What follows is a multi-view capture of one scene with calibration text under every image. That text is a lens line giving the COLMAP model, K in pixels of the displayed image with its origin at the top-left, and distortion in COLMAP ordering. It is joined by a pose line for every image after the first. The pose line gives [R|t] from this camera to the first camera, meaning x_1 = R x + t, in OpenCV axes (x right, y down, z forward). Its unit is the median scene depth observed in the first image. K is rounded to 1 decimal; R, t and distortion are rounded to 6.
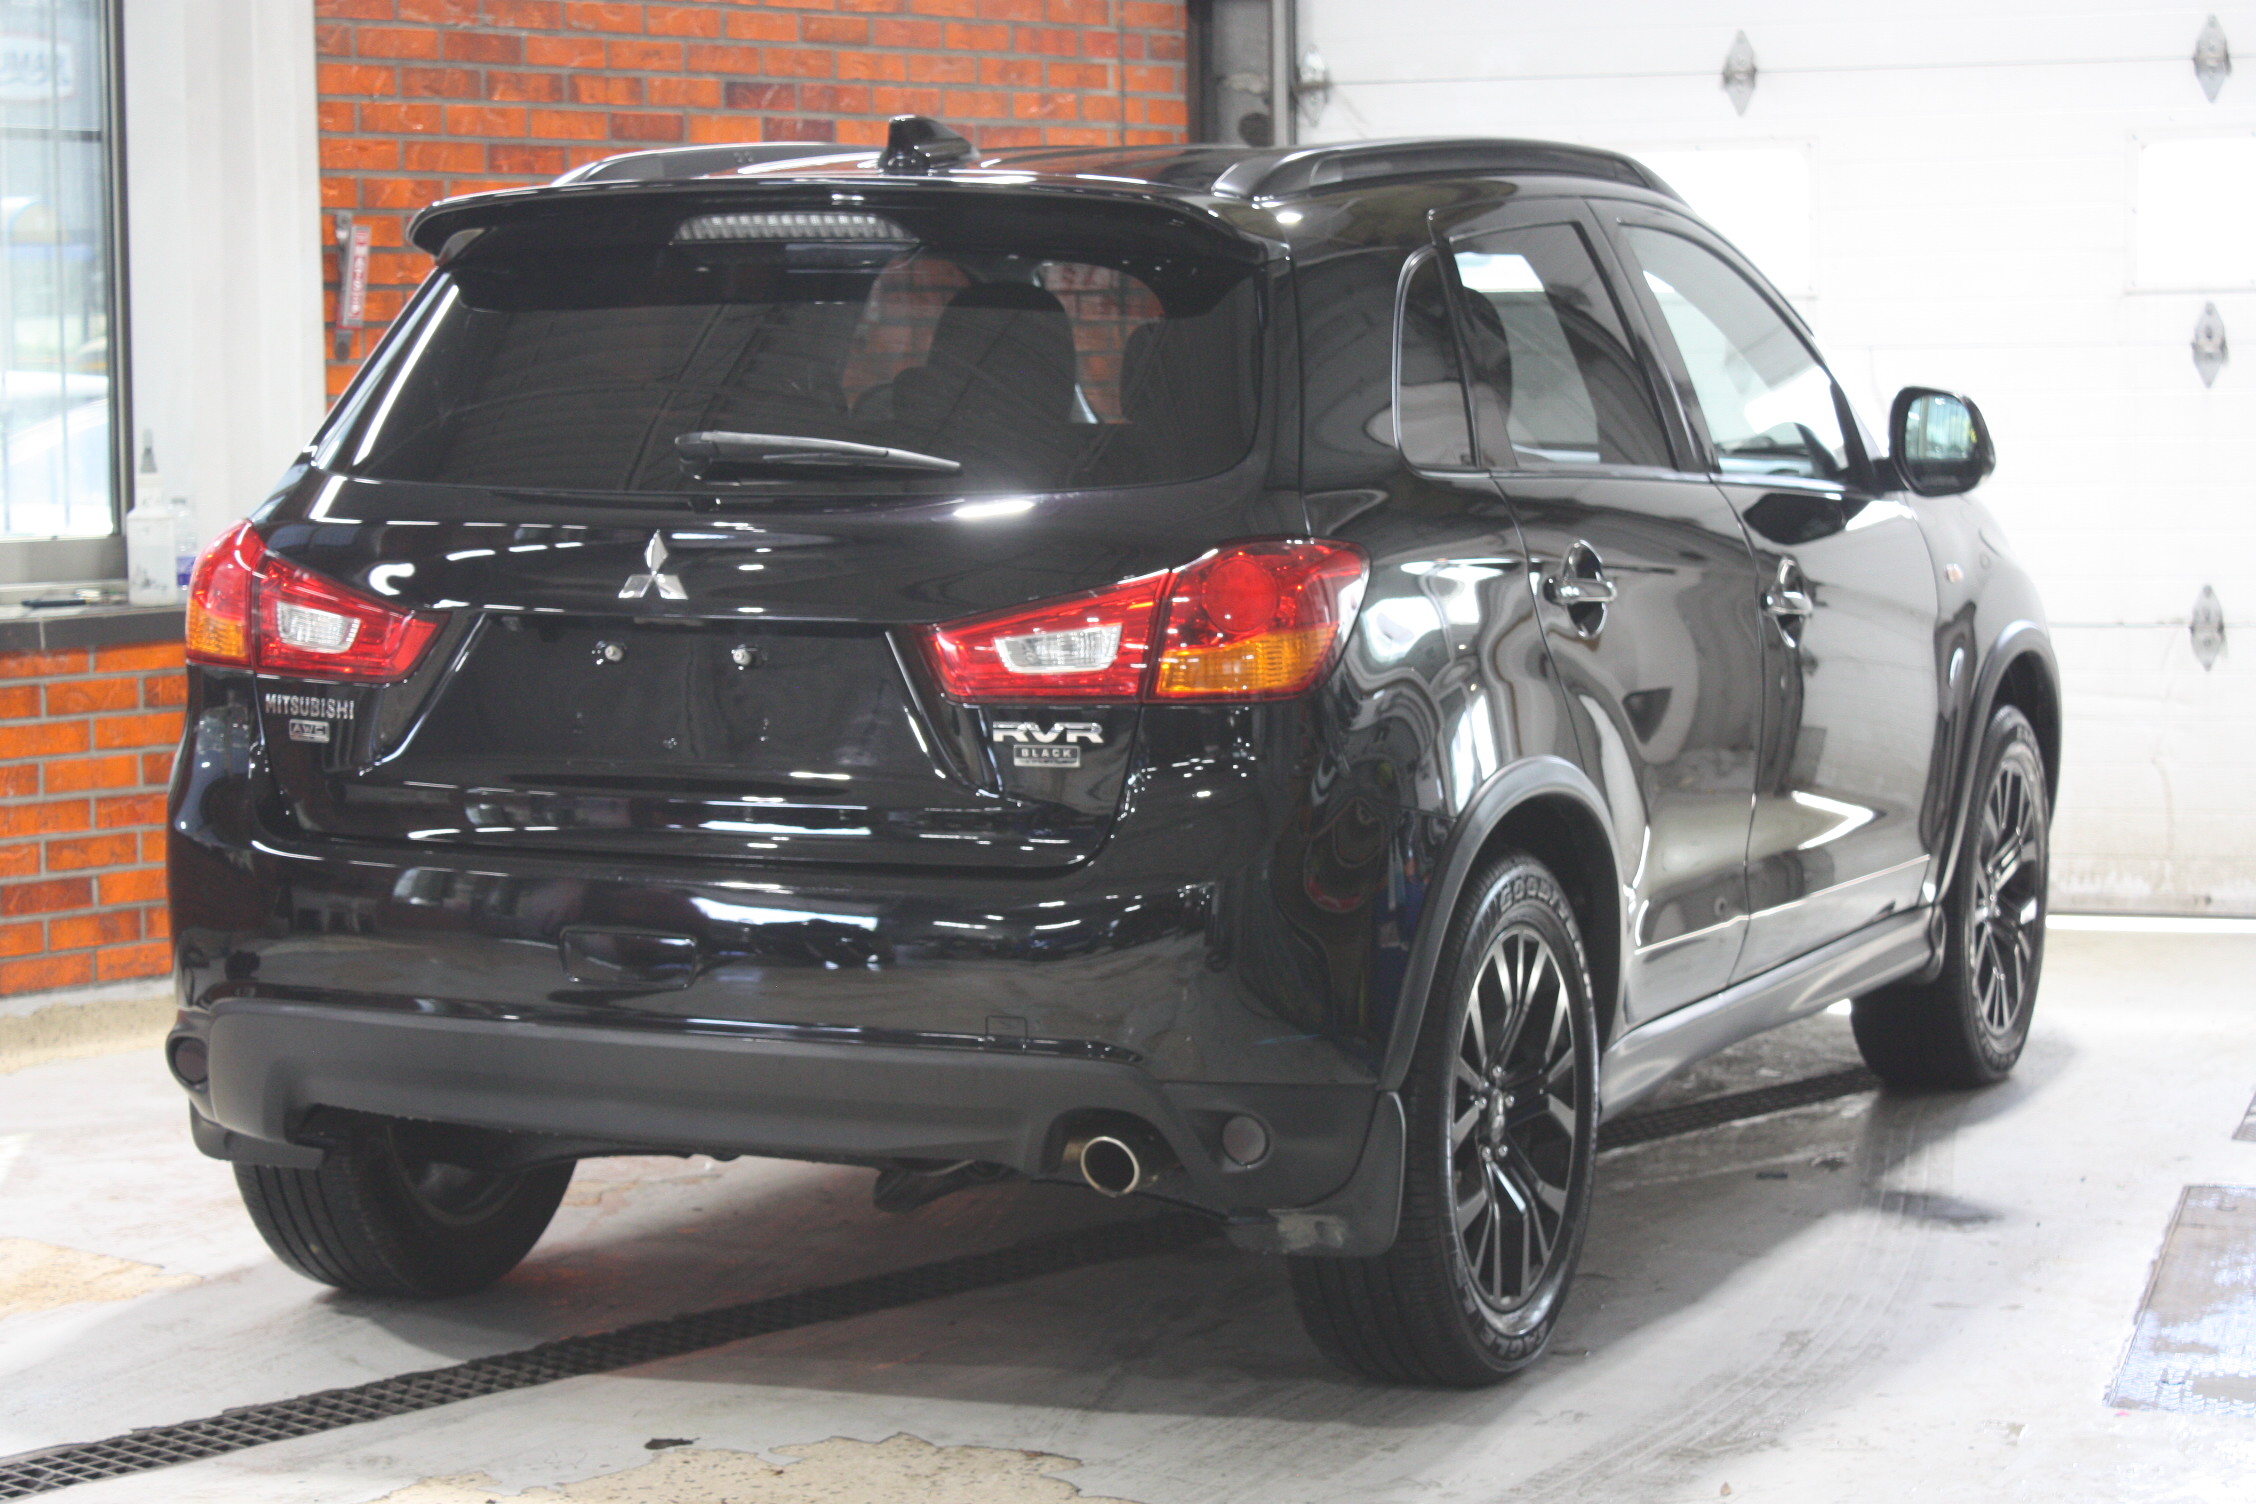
lens RADIAL K [[4947.7, 0, 1126.9], [0, 4947.7, 698.6], [0, 0, 1]] dist [0.102504, 0.710161]
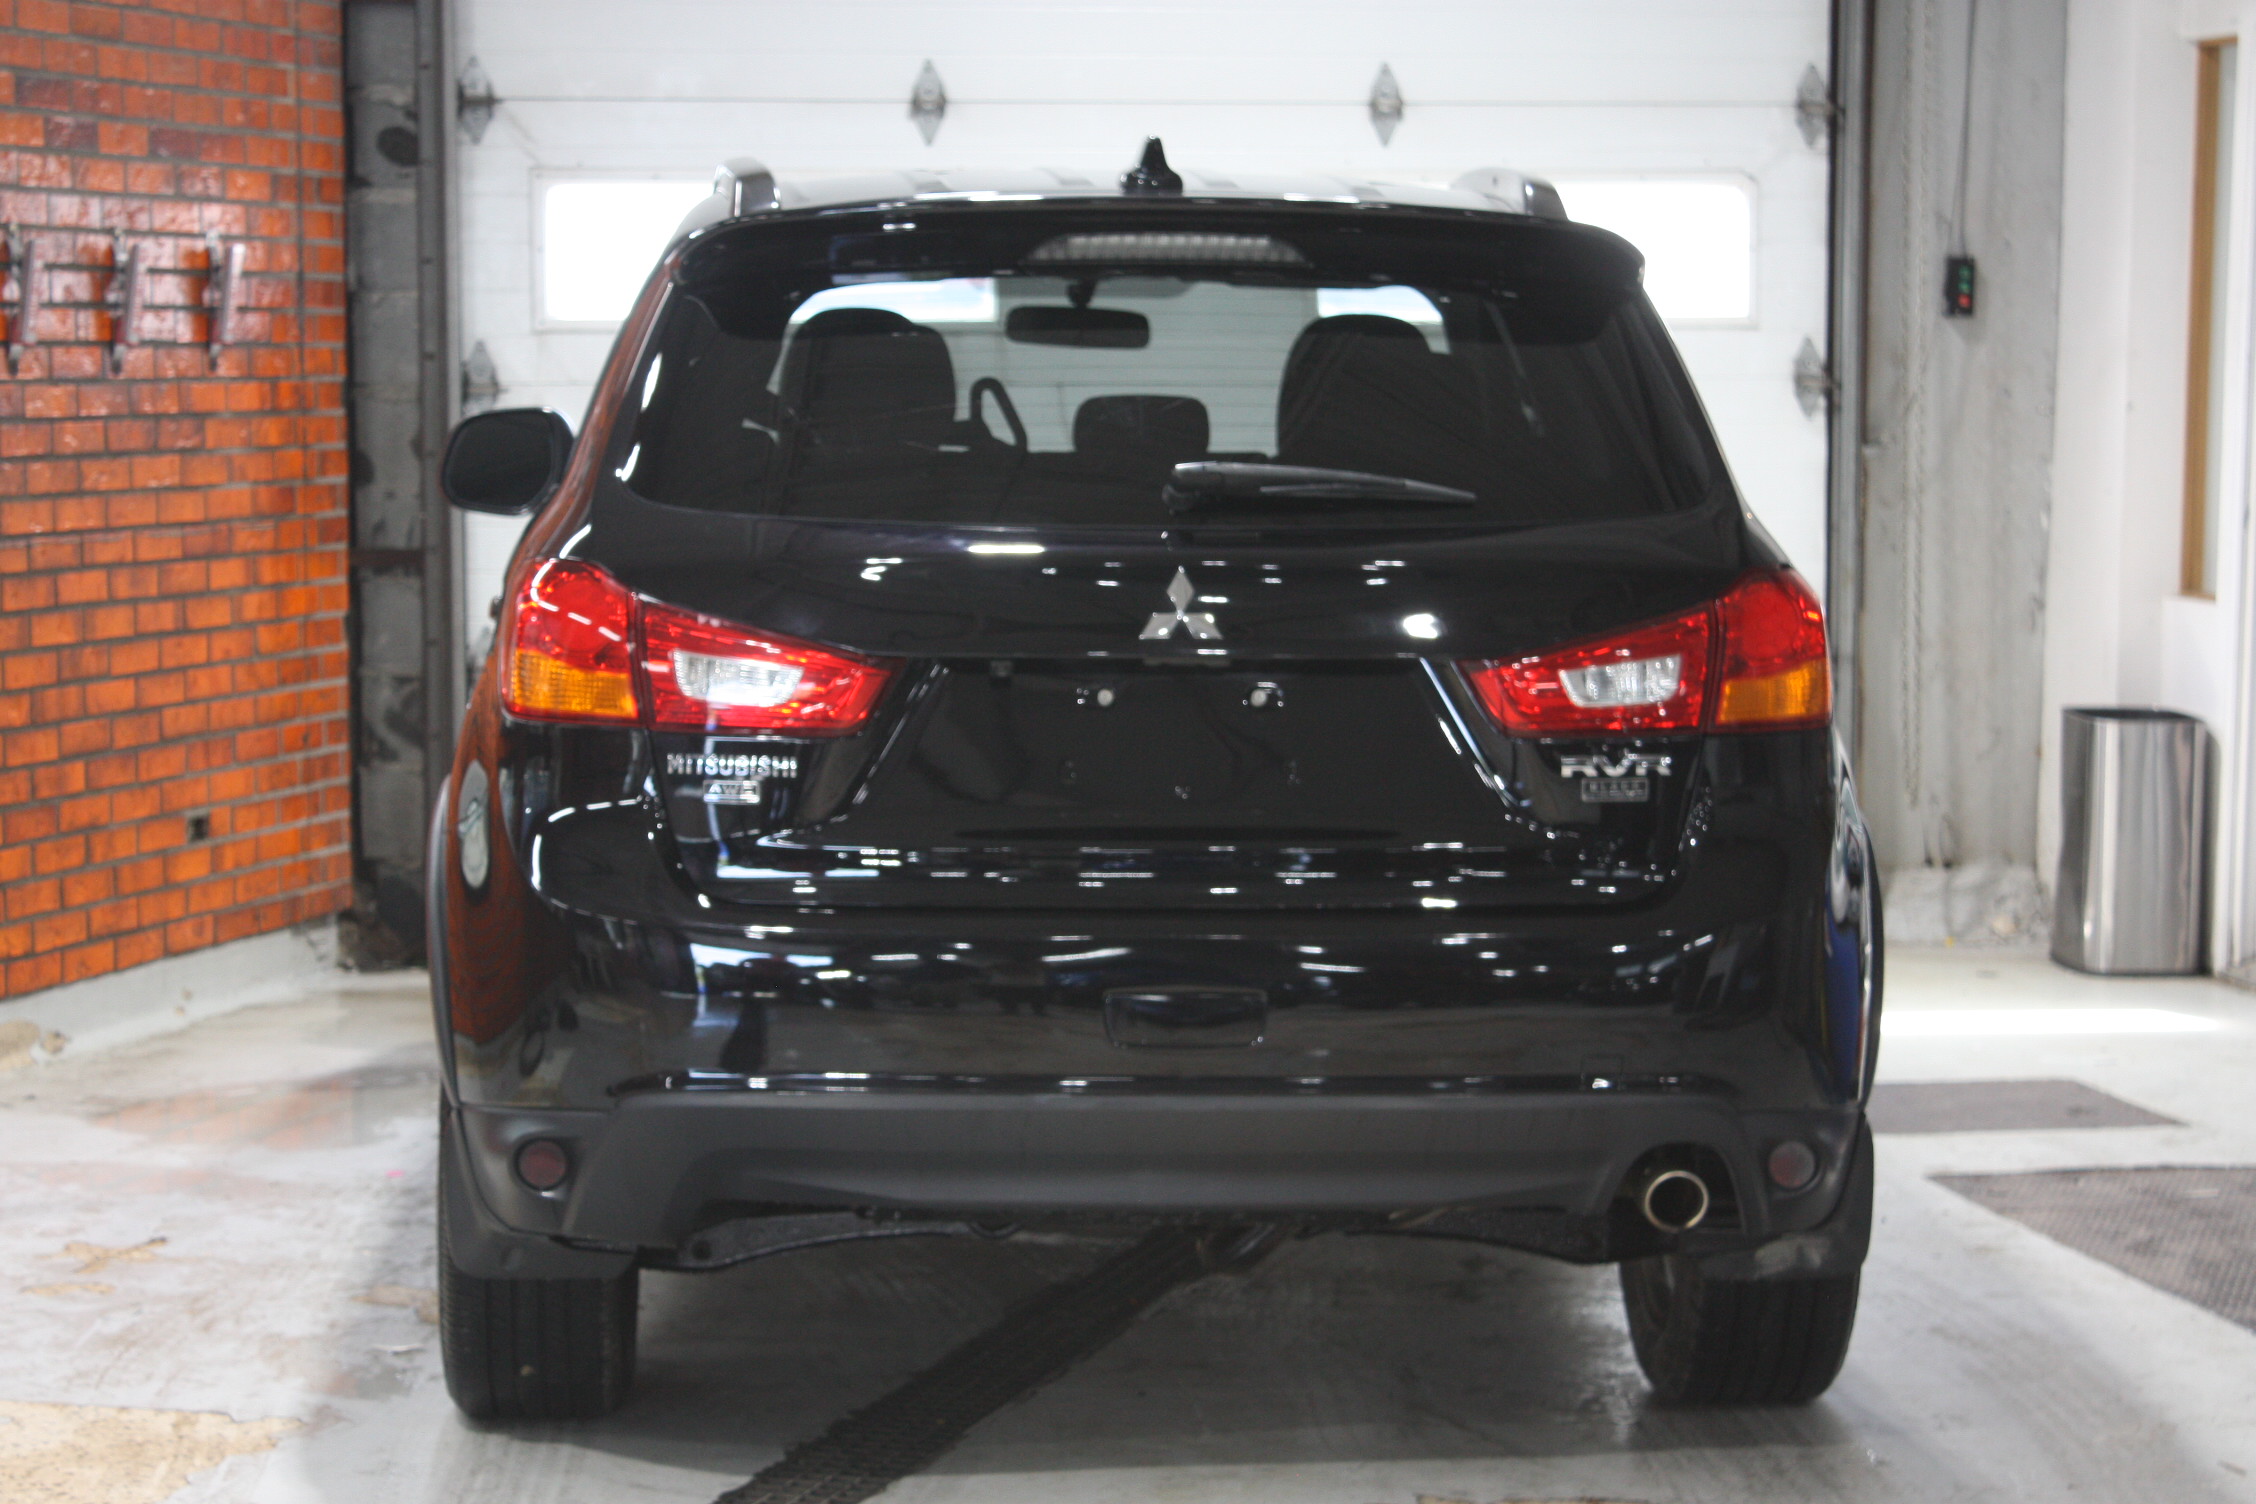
lens RADIAL K [[5160.9, 0, 1128.0], [0, 5160.9, 752.0], [0, 0, 1]] dist [0.048309, 0.524199]
pose [[0.890467, -0.027619, 0.454209, -0.319716], [0.027451, 0.999599, 0.006965, -0.003246], [-0.454219, 0.006267, 0.890868, 0.071728]]
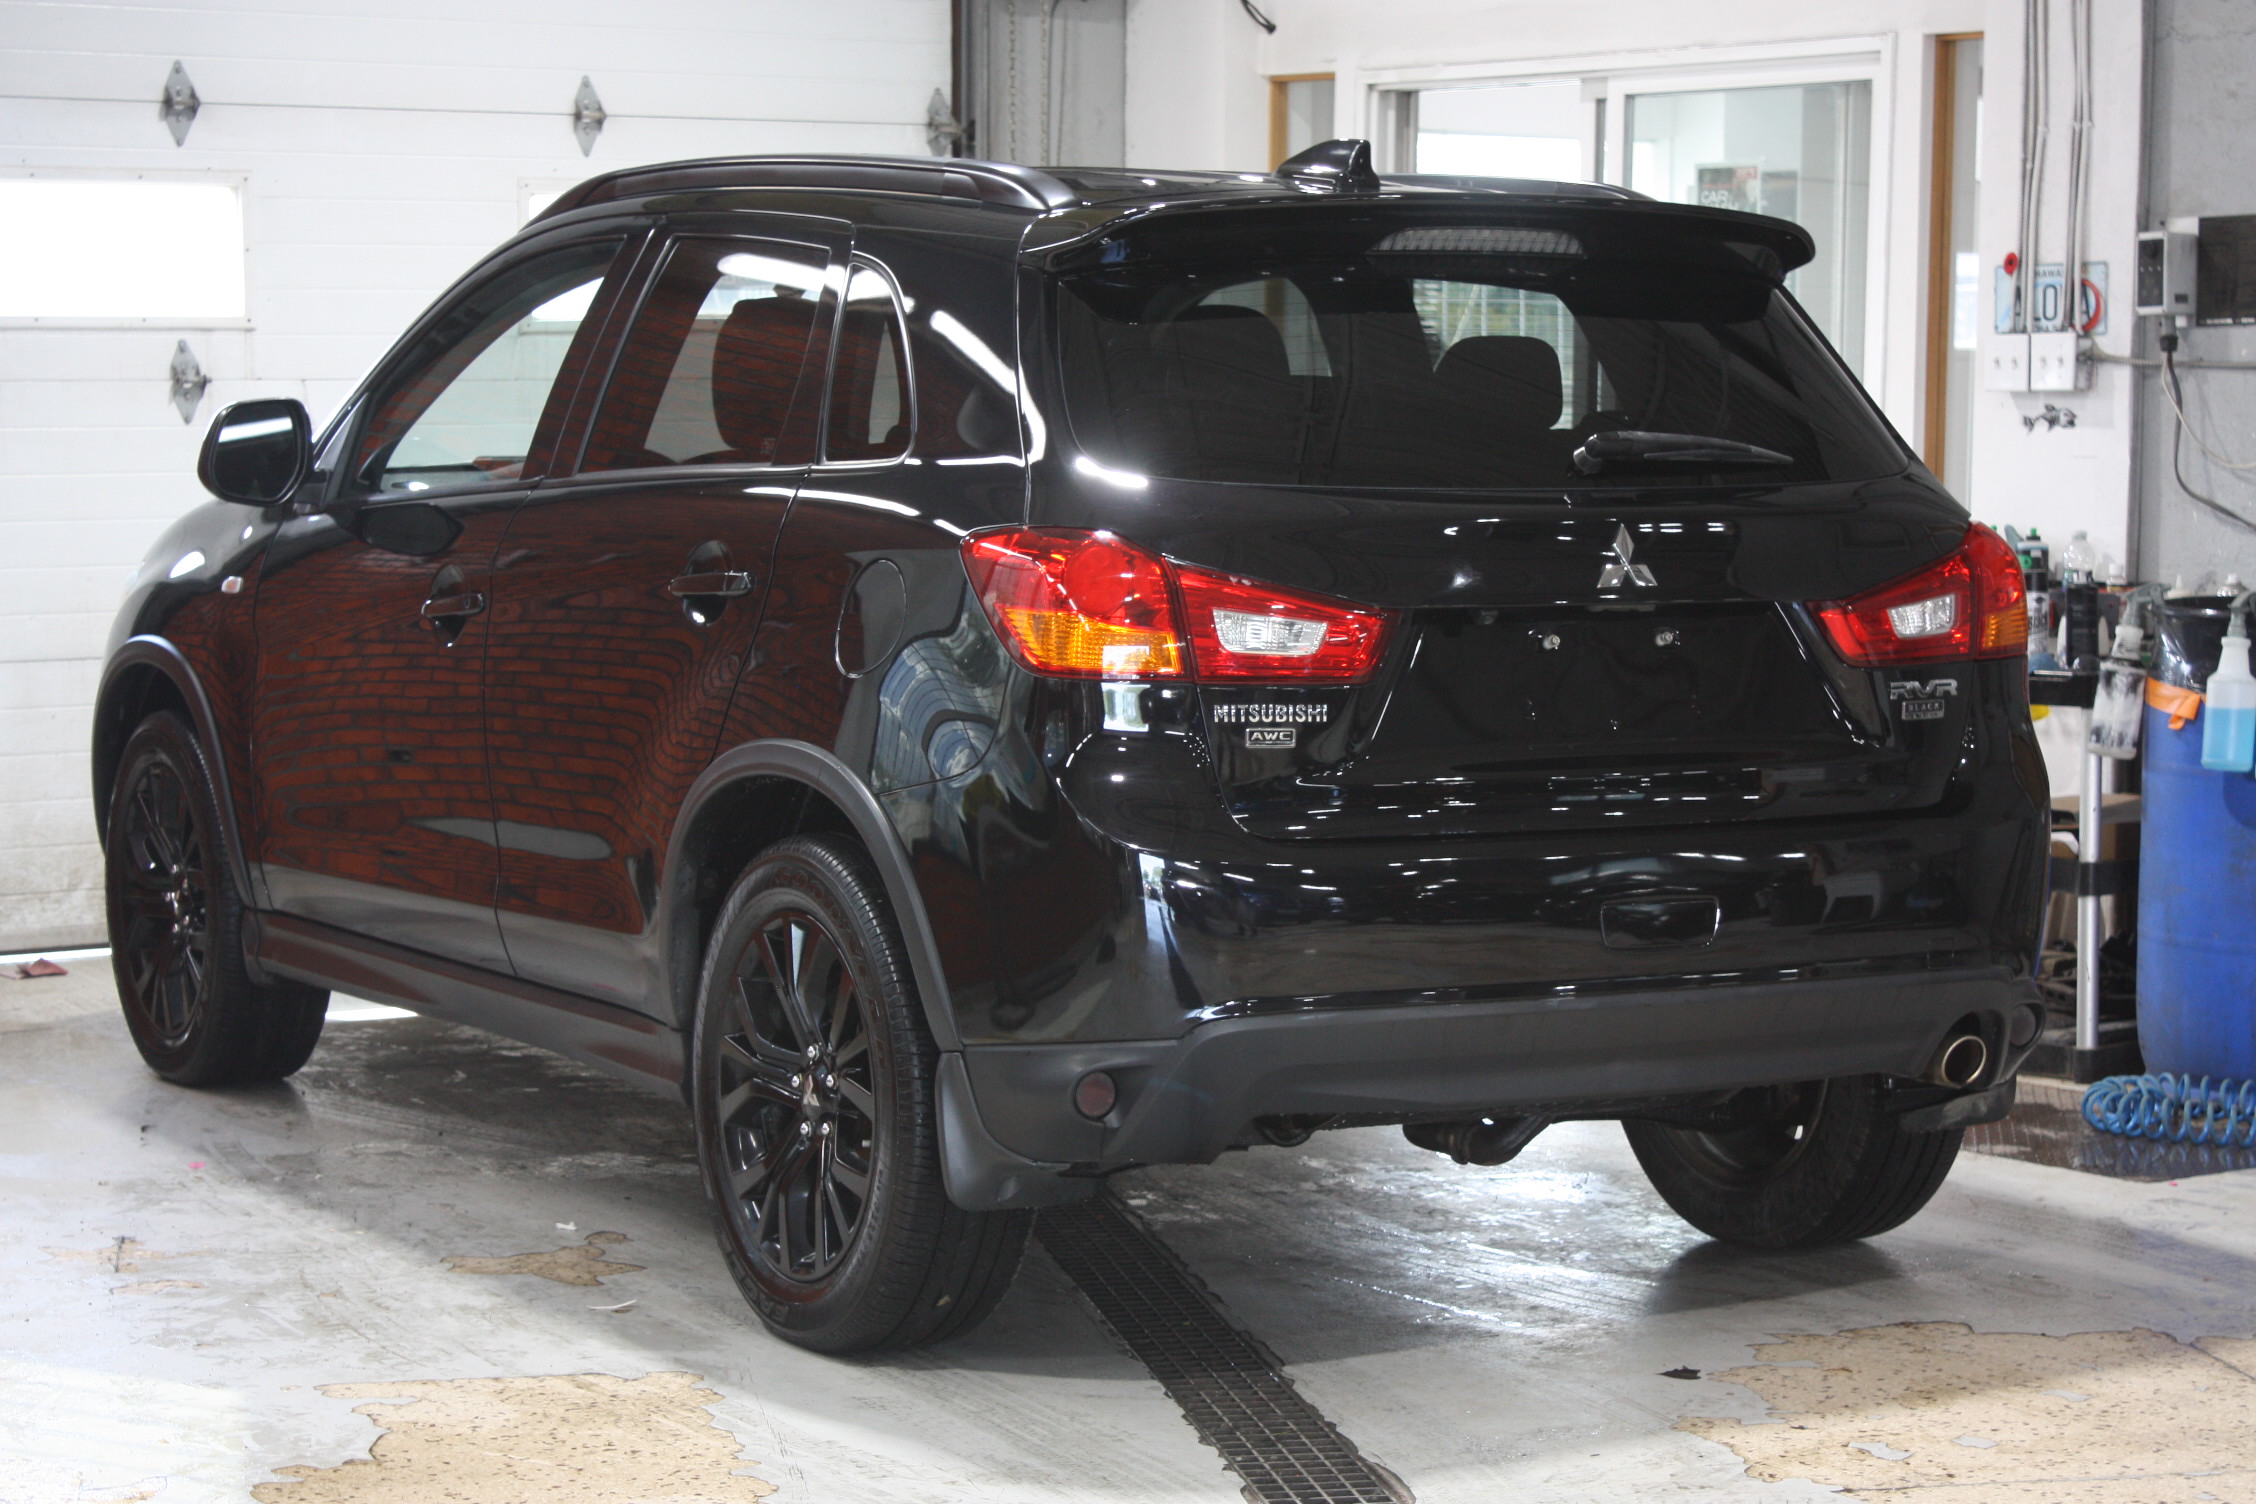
lens RADIAL K [[4900.9, 0, 1128.0], [0, 4900.9, 752.0], [0, 0, 1]] dist [0.103910, -0.002059]
pose [[0.599162, -0.056680, 0.798619, -0.580404], [0.058349, 0.997930, 0.027050, -0.011316], [-0.798499, 0.030391, 0.601228, 0.260696]]
